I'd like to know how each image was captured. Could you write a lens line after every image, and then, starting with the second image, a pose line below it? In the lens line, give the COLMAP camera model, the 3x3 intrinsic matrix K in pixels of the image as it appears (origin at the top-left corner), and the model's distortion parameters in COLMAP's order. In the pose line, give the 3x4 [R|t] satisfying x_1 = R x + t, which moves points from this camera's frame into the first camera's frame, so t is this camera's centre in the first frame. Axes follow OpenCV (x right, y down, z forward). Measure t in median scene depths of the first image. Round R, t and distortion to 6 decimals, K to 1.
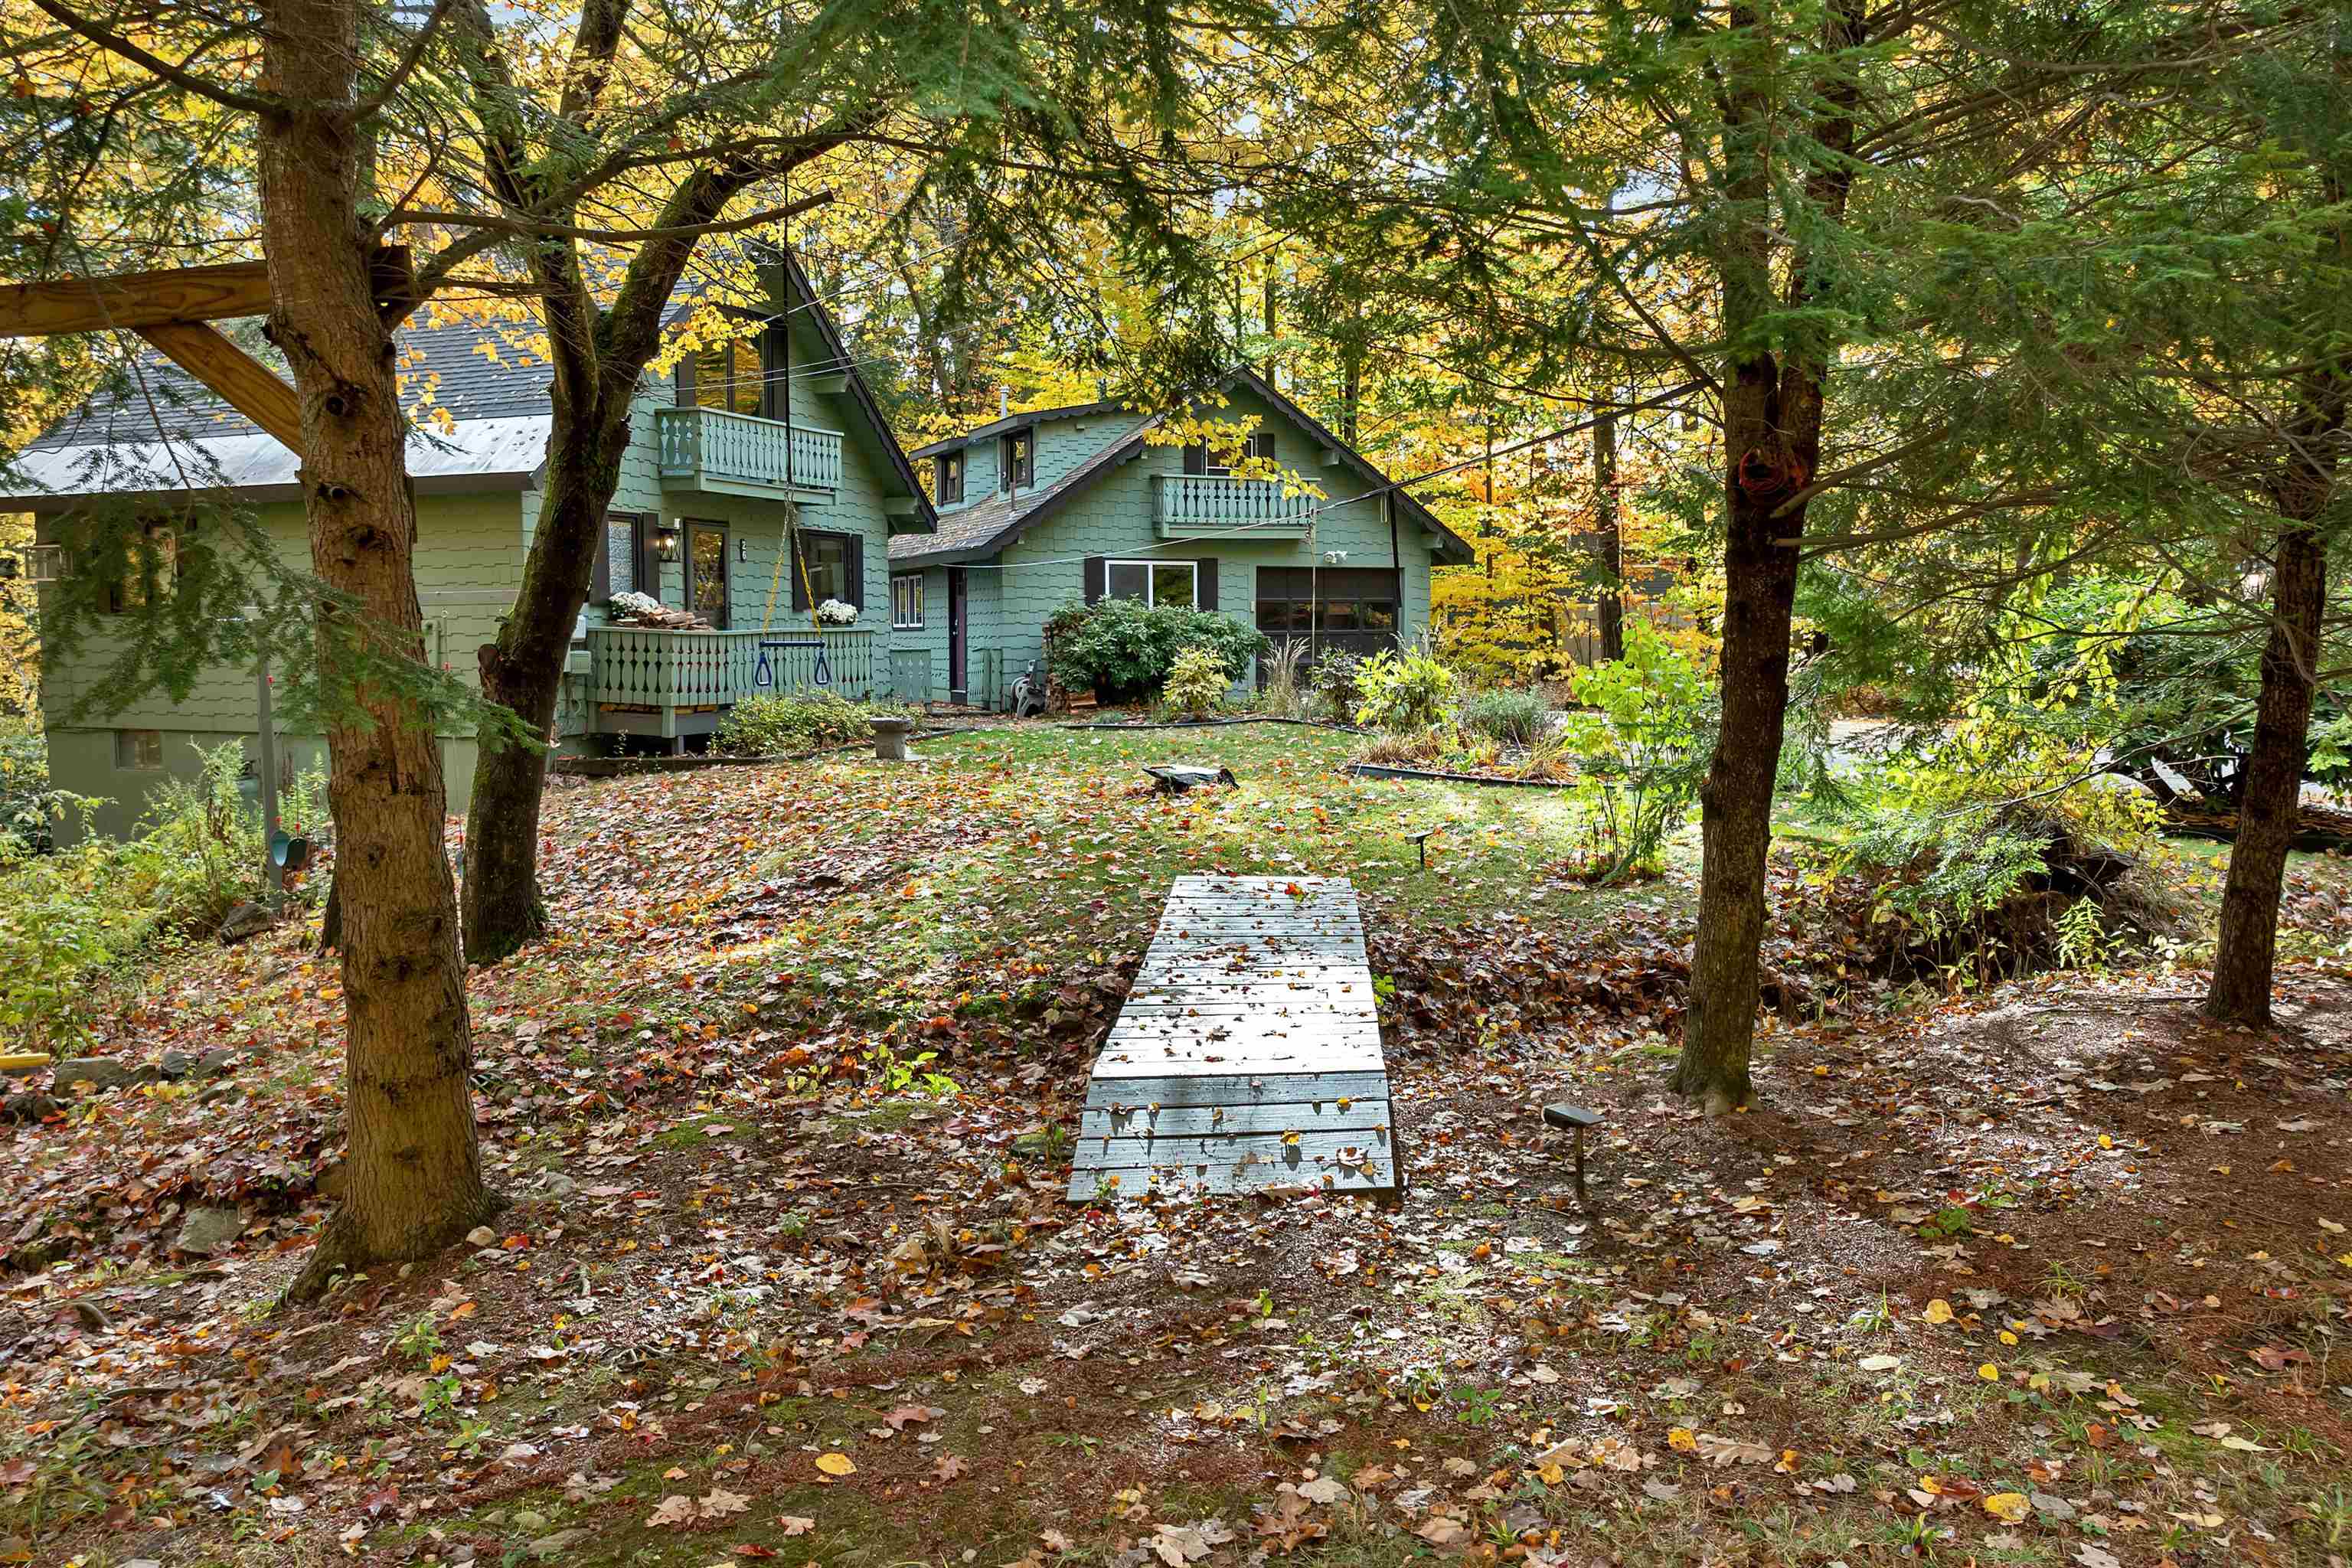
lens RADIAL K [[1670.8, 0, 1178.7], [0, 1670.8, 784.1], [0, 0, 1]] dist [-0.036059, 0.000787]
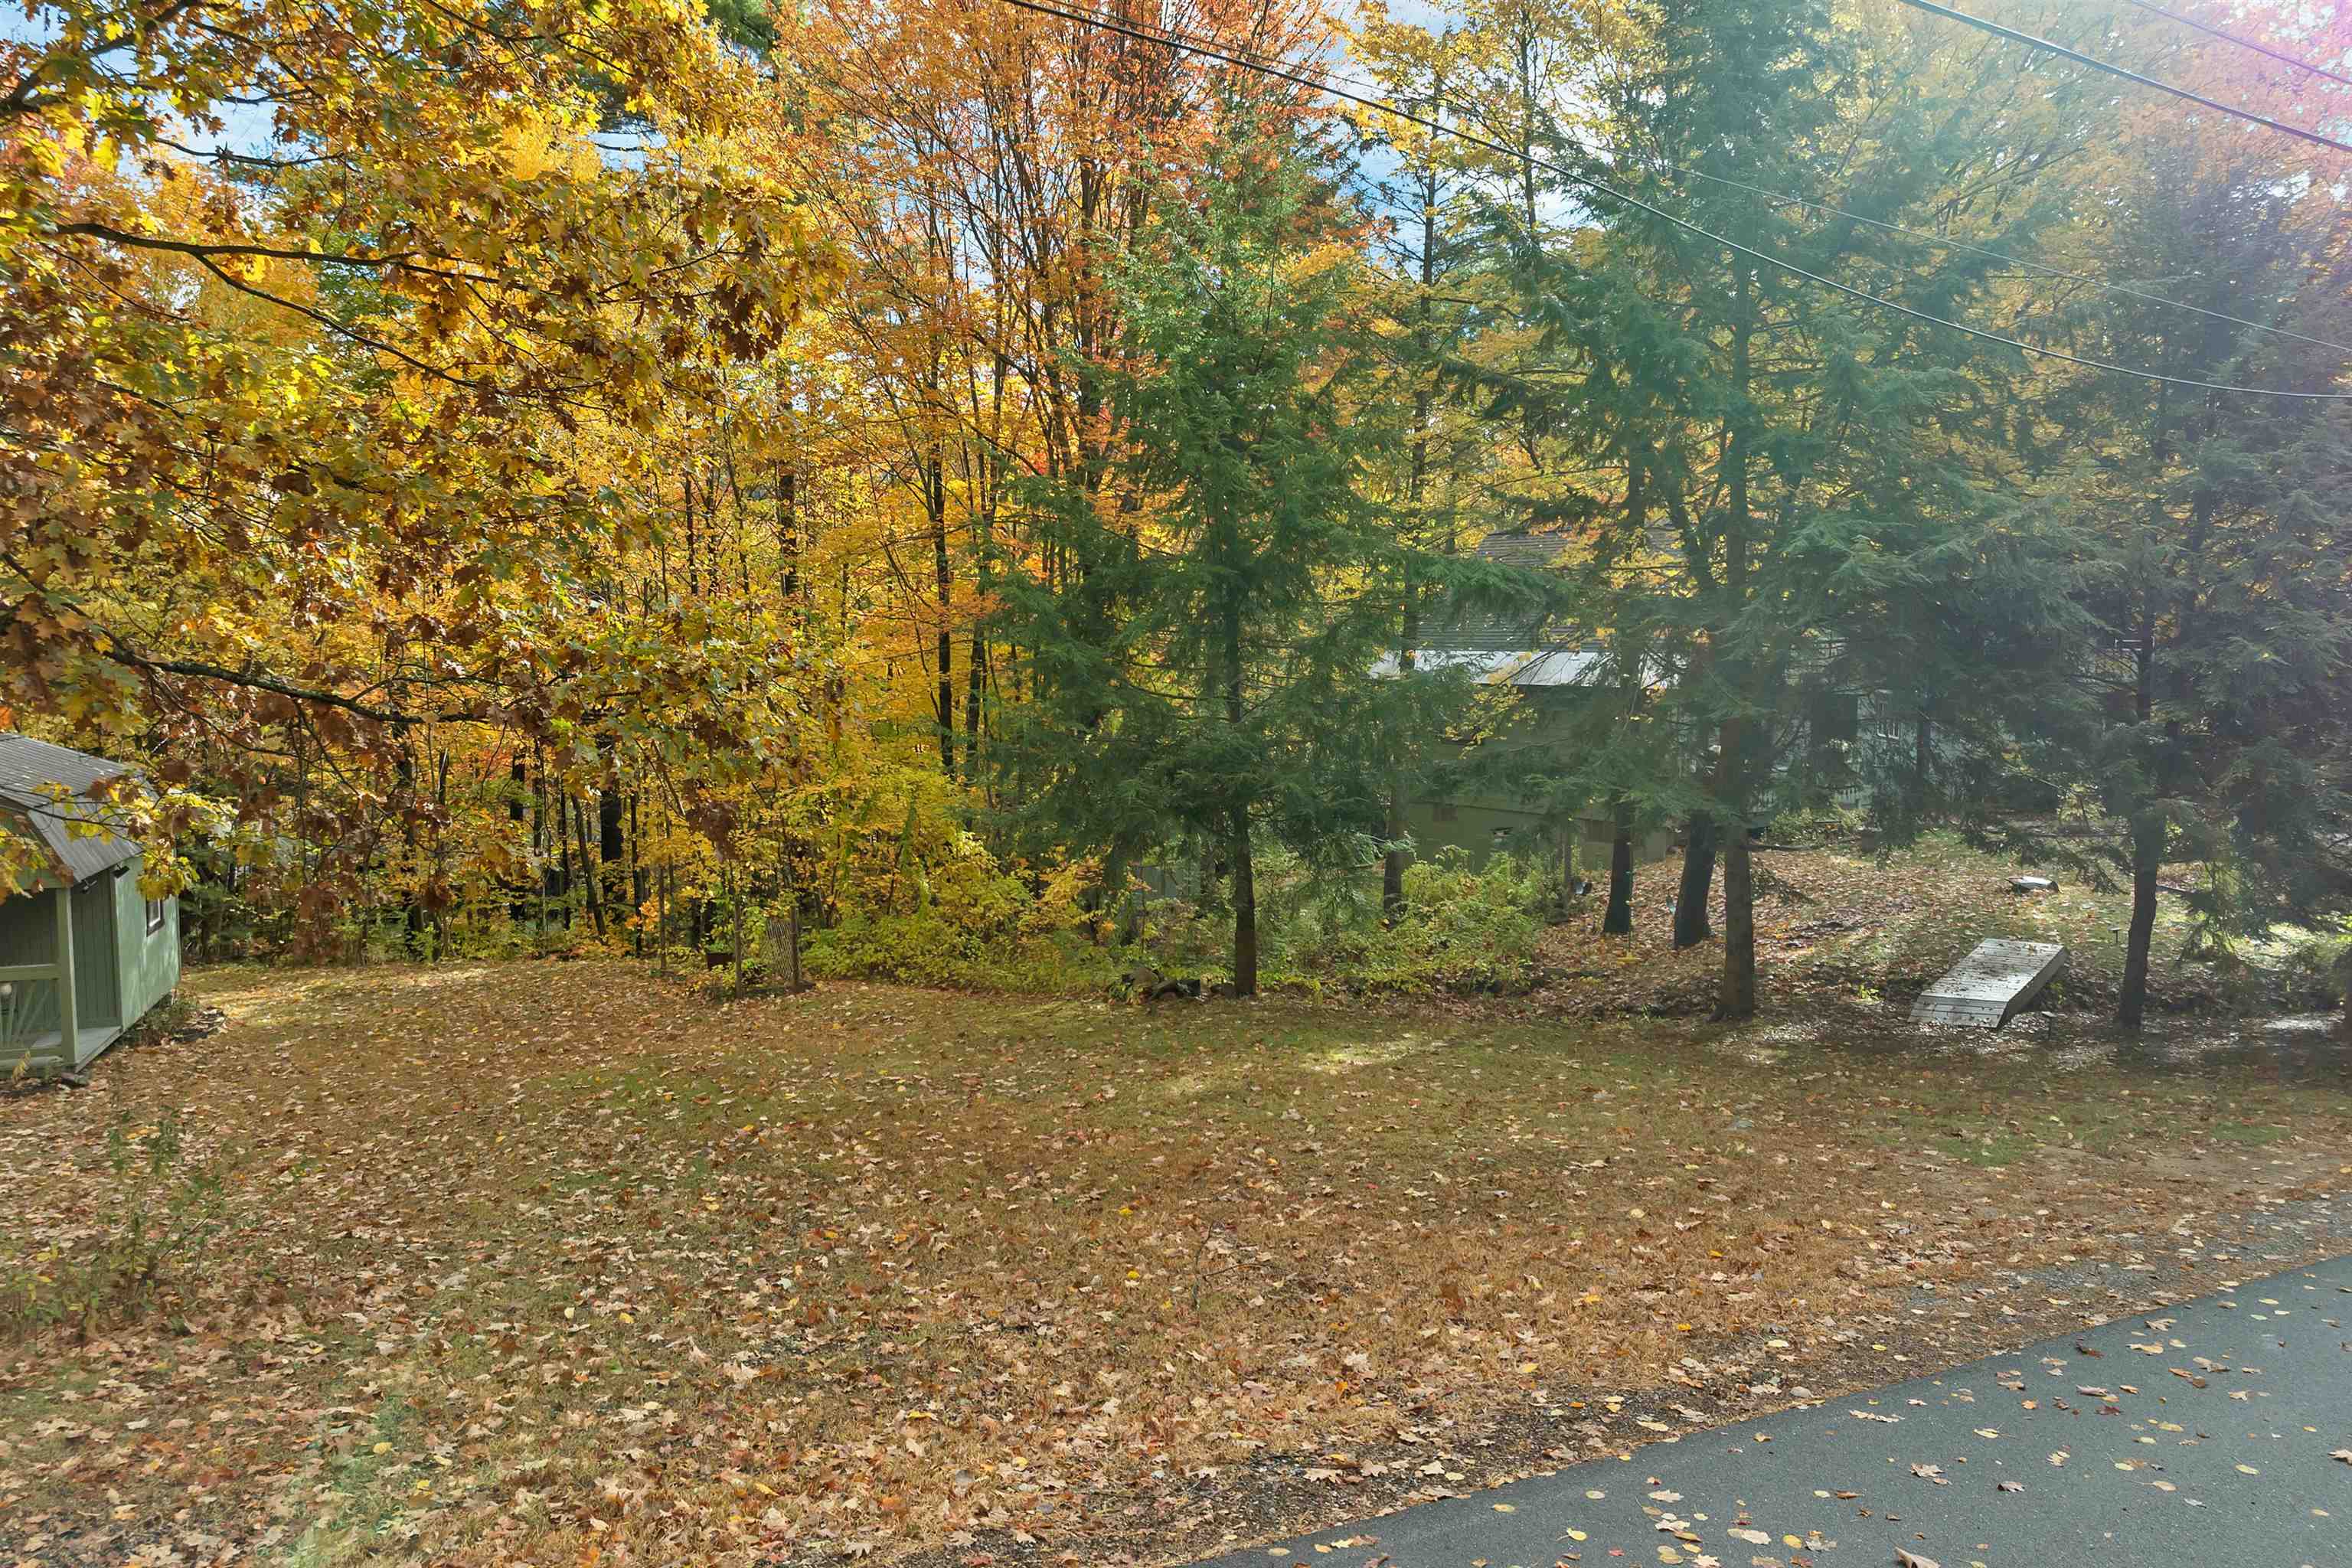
lens RADIAL K [[1670.8, 0, 1173.4], [0, 1670.8, 784.7], [0, 0, 1]] dist [-0.036059, 0.000787]
pose [[0.842892, 0.049589, -0.535793, 0.219705], [-0.049430, 0.998670, 0.014668, -0.115098], [0.535807, 0.014121, 0.844222, -1.328492]]
